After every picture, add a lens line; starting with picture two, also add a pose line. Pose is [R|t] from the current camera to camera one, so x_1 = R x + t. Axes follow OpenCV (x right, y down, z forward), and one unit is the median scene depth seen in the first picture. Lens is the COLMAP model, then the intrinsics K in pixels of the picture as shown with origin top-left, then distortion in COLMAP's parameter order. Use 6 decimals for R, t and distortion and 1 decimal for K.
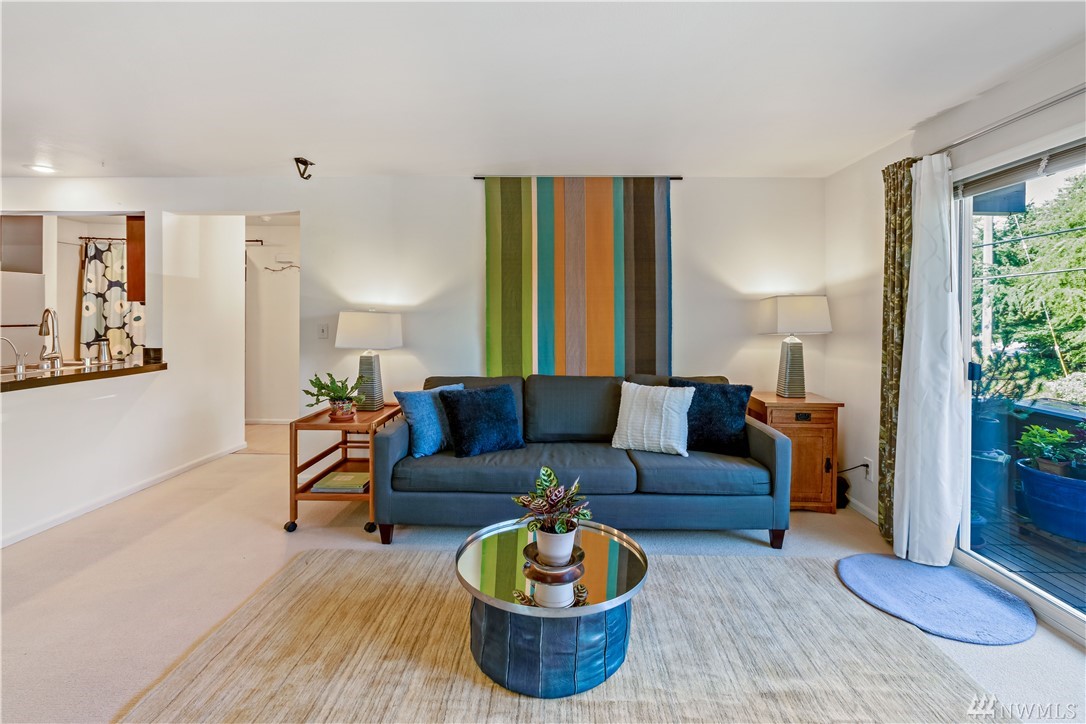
lens RADIAL K [[493.3, 0, 547.6], [0, 493.3, 332.7], [0, 0, 1]] dist [-0.022012, 0.014692]
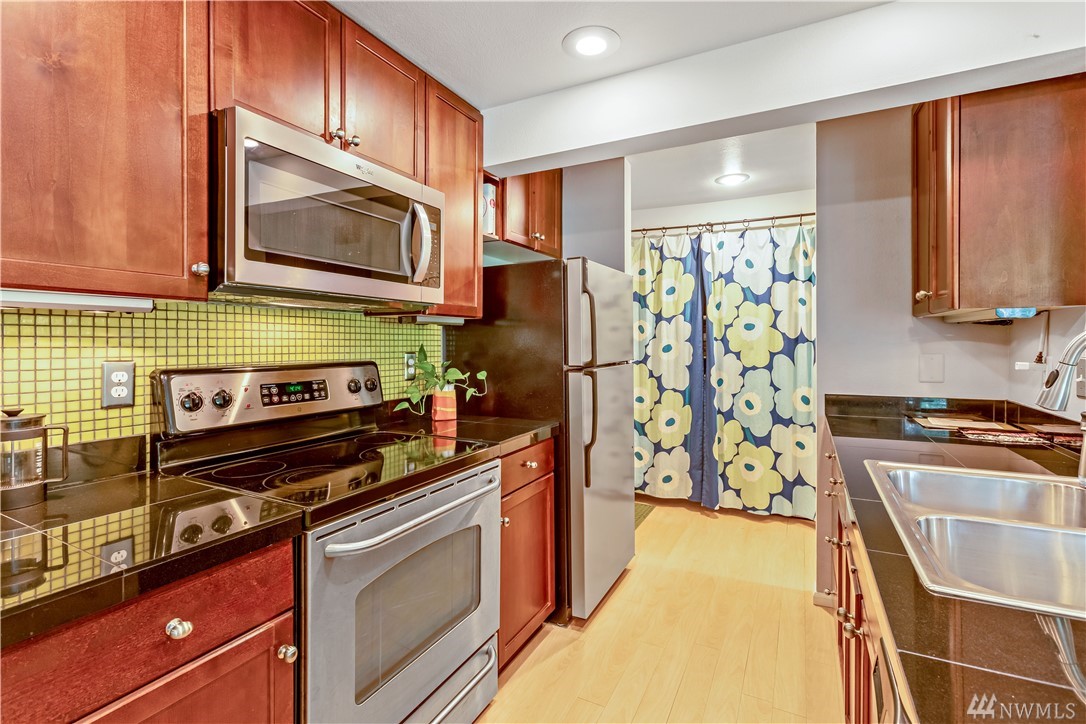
lens RADIAL K [[498.2, 0, 541.6], [0, 498.2, 347.7], [0, 0, 1]] dist [-0.000165, 0.000204]
pose [[0.896889, -0.005172, -0.442225, -1.153226], [-0.005215, 0.999738, -0.022268, -0.023410], [0.442224, 0.022278, 0.896628, 0.547293]]
